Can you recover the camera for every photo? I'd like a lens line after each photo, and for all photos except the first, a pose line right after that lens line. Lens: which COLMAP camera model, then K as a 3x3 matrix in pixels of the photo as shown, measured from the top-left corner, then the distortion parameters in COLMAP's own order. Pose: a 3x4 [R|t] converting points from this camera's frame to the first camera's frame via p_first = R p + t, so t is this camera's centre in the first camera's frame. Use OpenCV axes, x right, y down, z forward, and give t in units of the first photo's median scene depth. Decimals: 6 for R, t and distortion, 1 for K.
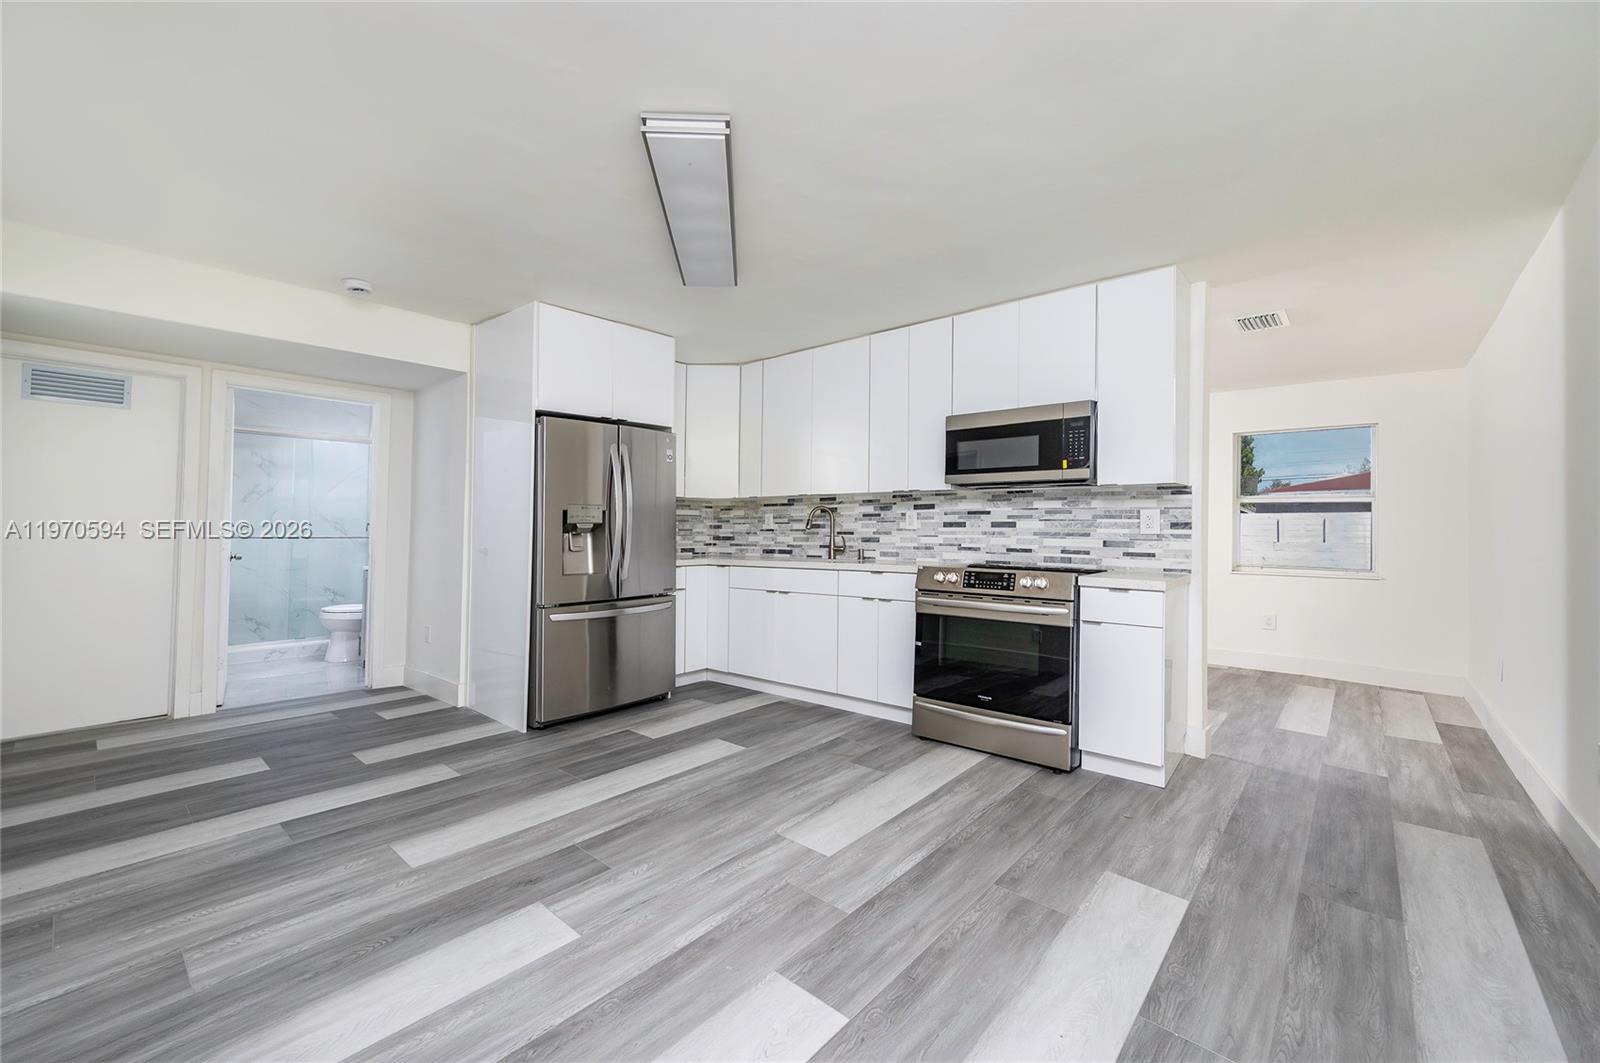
lens RADIAL K [[575.7, 0, 795.8], [0, 575.7, 522.0], [0, 0, 1]] dist [0.000705, 0.000067]
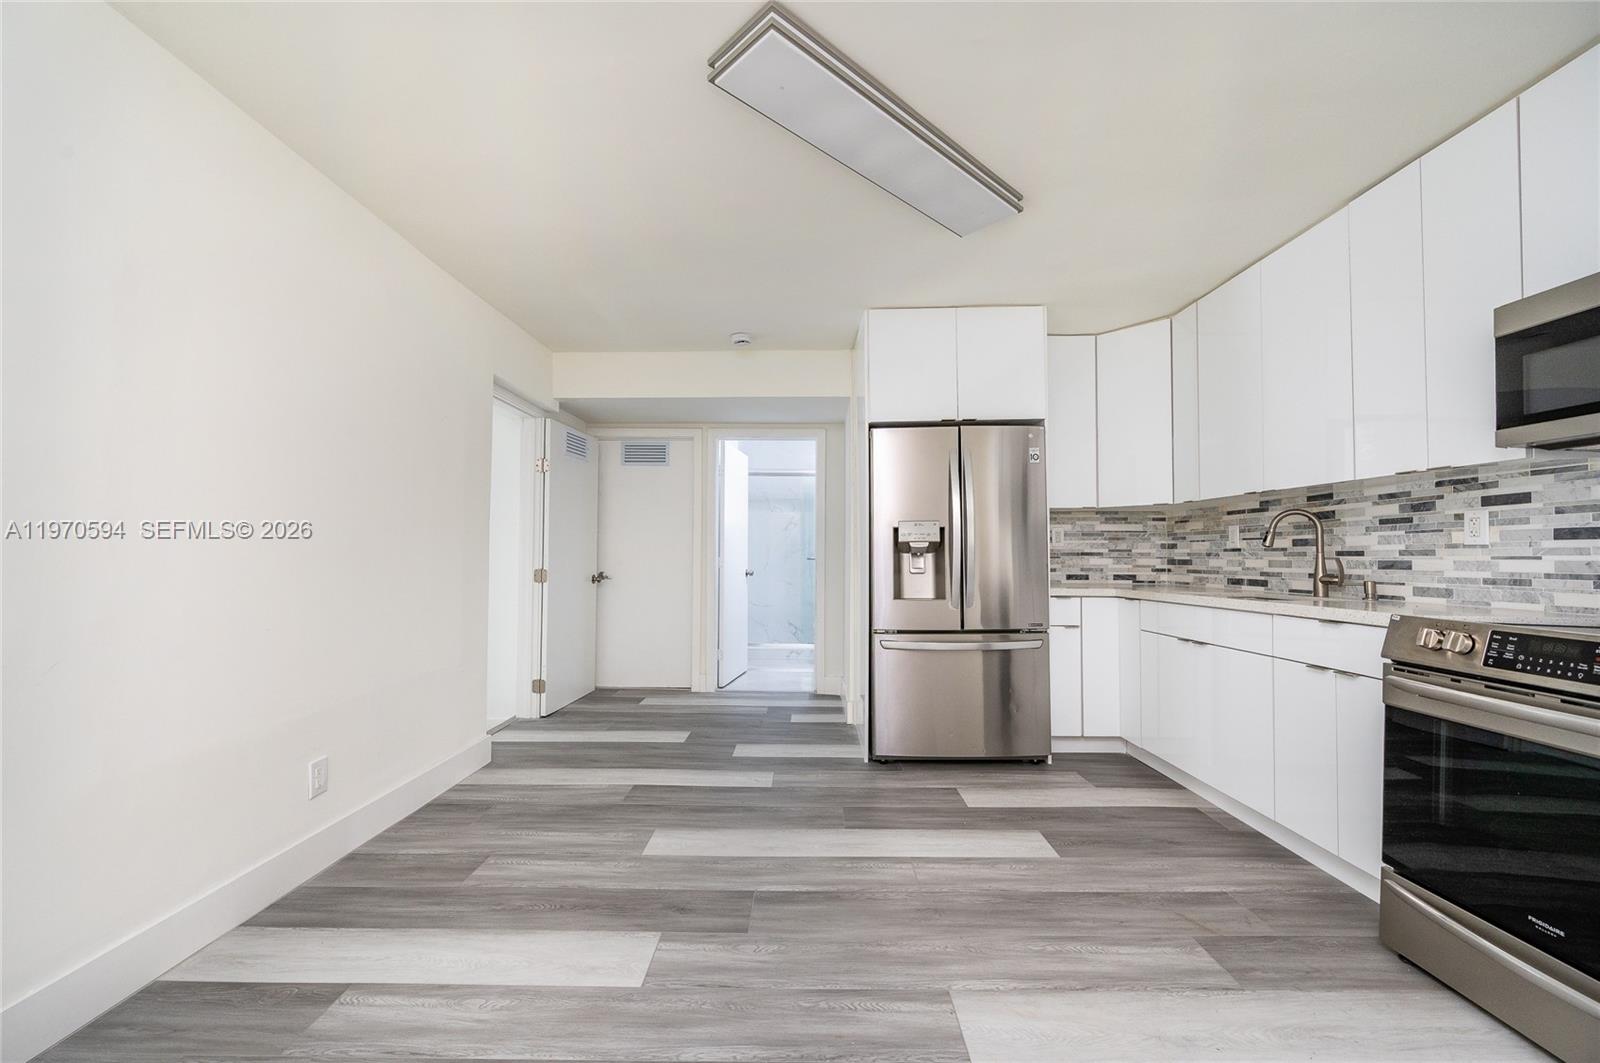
lens RADIAL K [[637.3, 0, 821.6], [0, 637.3, 538.5], [0, 0, 1]] dist [0.000271, 0.000980]
pose [[0.691074, -0.018451, -0.722548, 0.298405], [0.011181, 0.999827, -0.014838, 0.012605], [0.722697, 0.002175, 0.691161, 0.263362]]
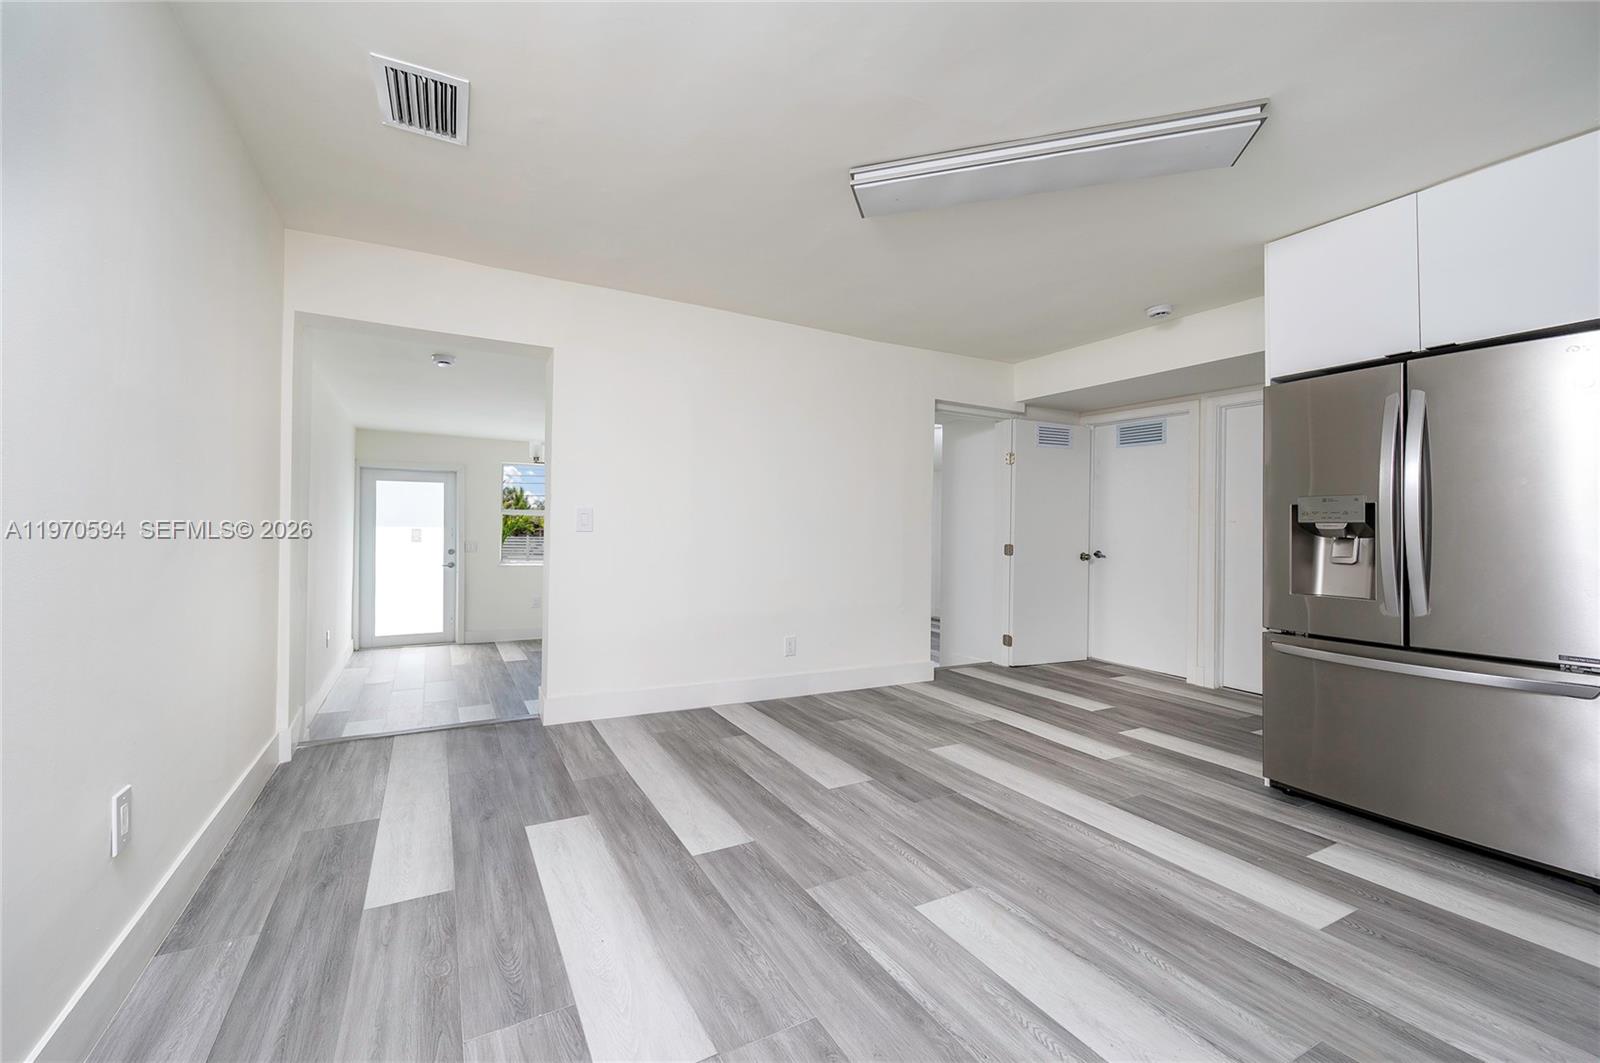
lens RADIAL K [[637.3, 0, 784.5], [0, 637.3, 525.3], [0, 0, 1]] dist [0.000271, 0.000980]
pose [[-0.283914, -0.009432, -0.958803, 0.670121], [-0.008910, 0.999934, -0.007198, 0.020282], [0.958808, 0.006499, -0.283980, 0.715188]]
